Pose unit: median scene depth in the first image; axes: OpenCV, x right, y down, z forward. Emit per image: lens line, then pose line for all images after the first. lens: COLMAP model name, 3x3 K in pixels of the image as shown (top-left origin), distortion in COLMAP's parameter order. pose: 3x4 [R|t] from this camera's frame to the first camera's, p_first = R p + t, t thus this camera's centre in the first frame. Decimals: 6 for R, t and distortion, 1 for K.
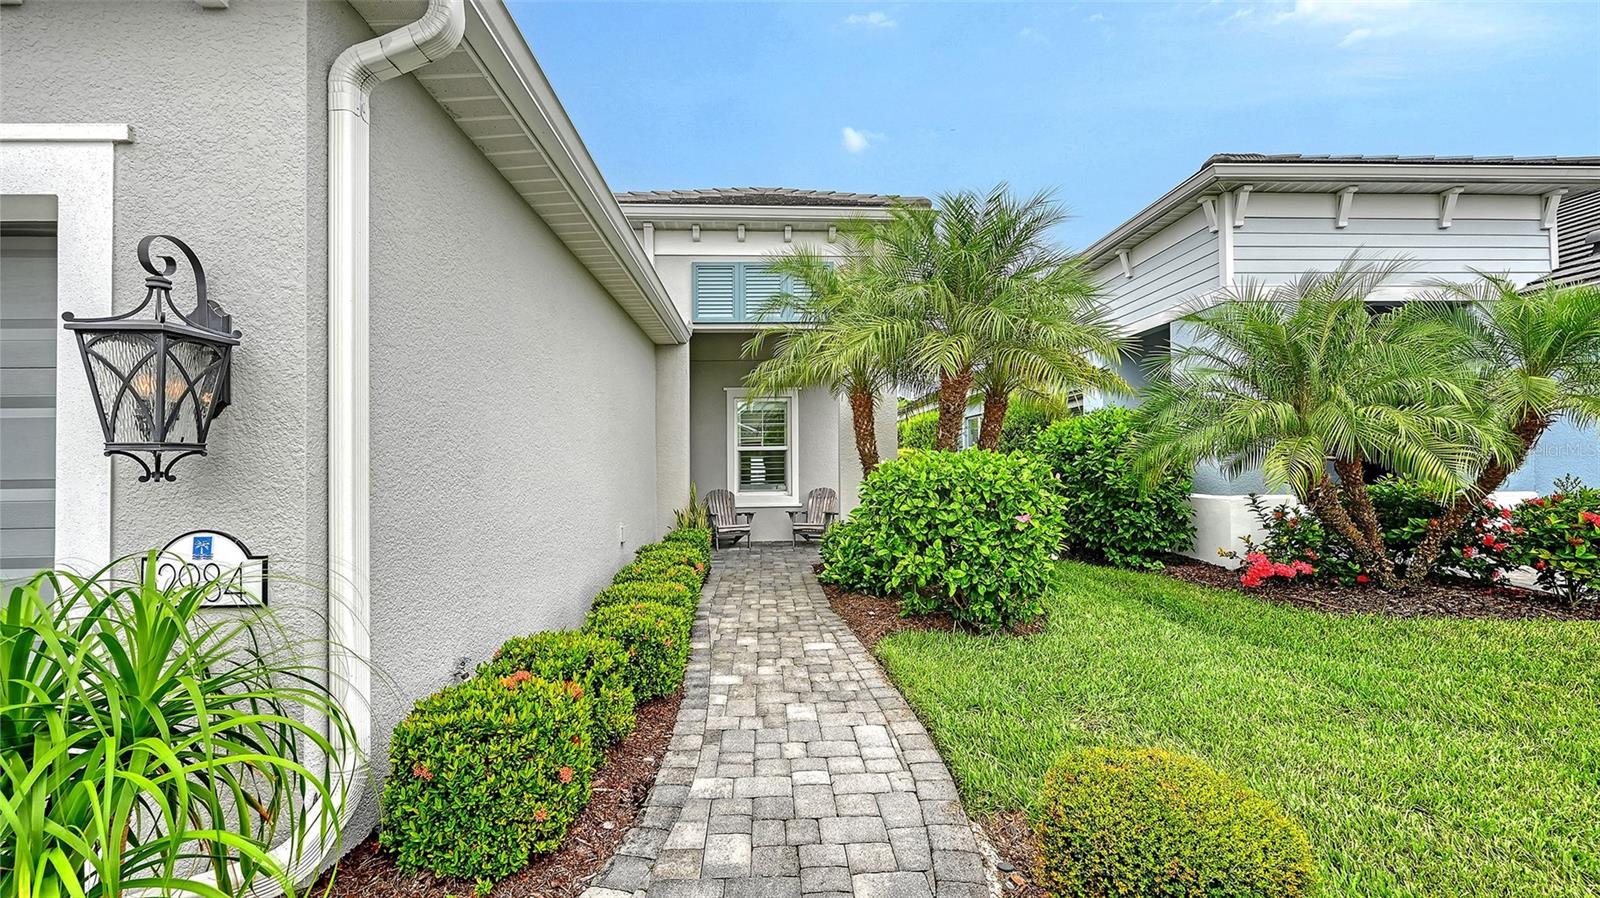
lens RADIAL K [[638.7, 0, 797.9], [0, 638.7, 436.9], [0, 0, 1]] dist [-0.003180, 0.000174]
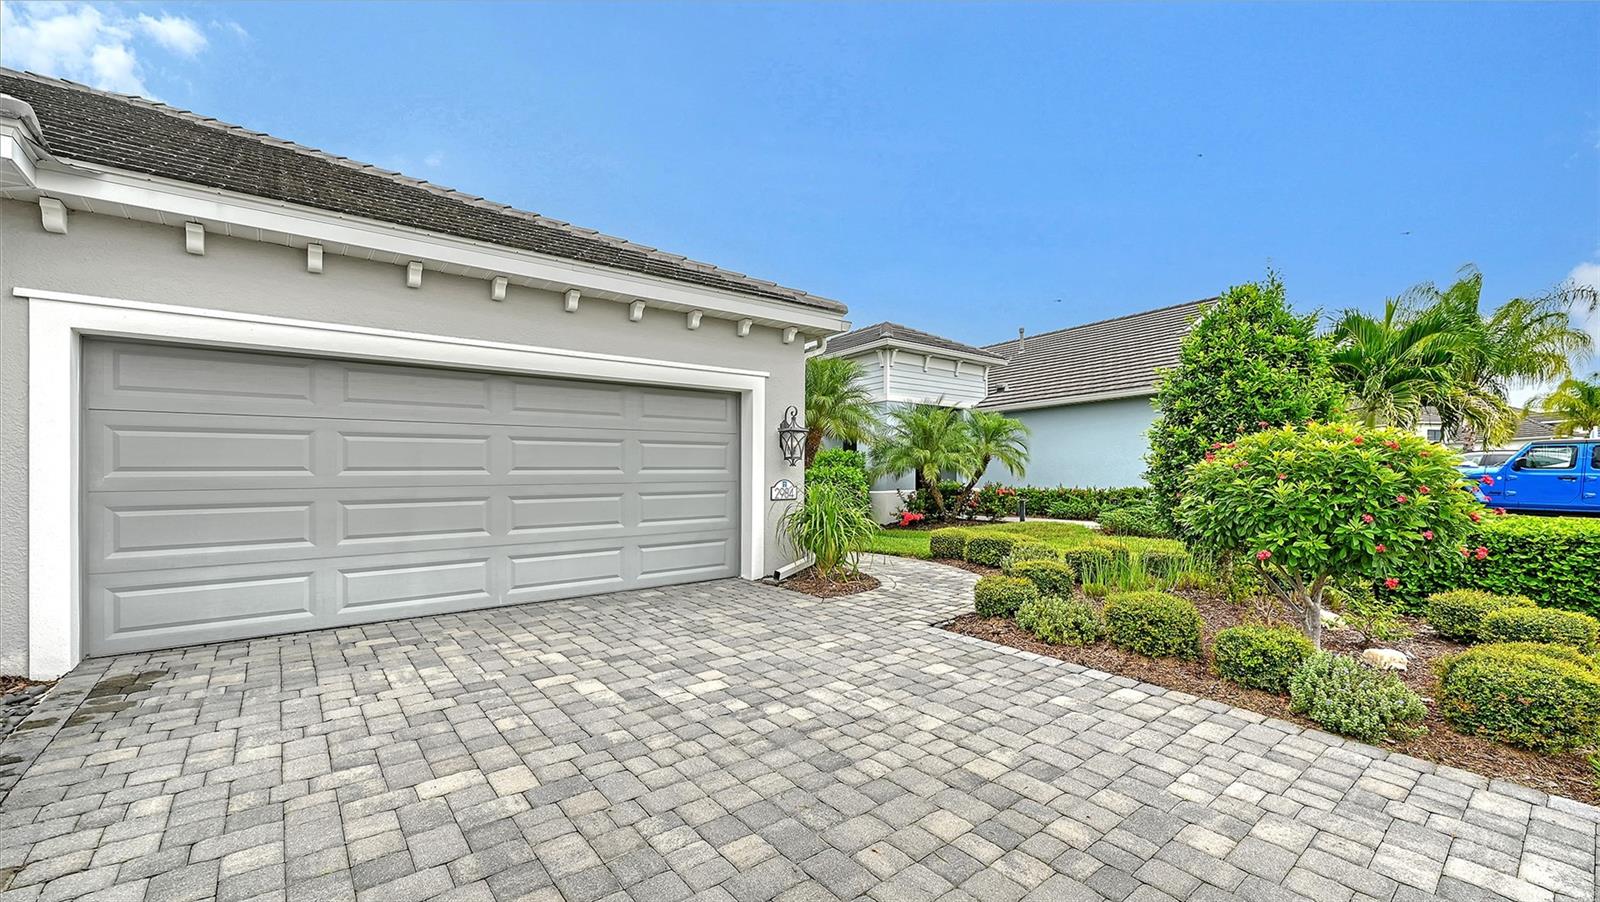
lens RADIAL K [[647.3, 0, 804.4], [0, 647.3, 478.8], [0, 0, 1]] dist [-0.003002, 0.000528]
pose [[0.807752, 0.000259, 0.589523, -1.321246], [-0.012214, 0.999793, 0.016296, 0.030970], [-0.589396, -0.020364, 0.807588, -0.945819]]
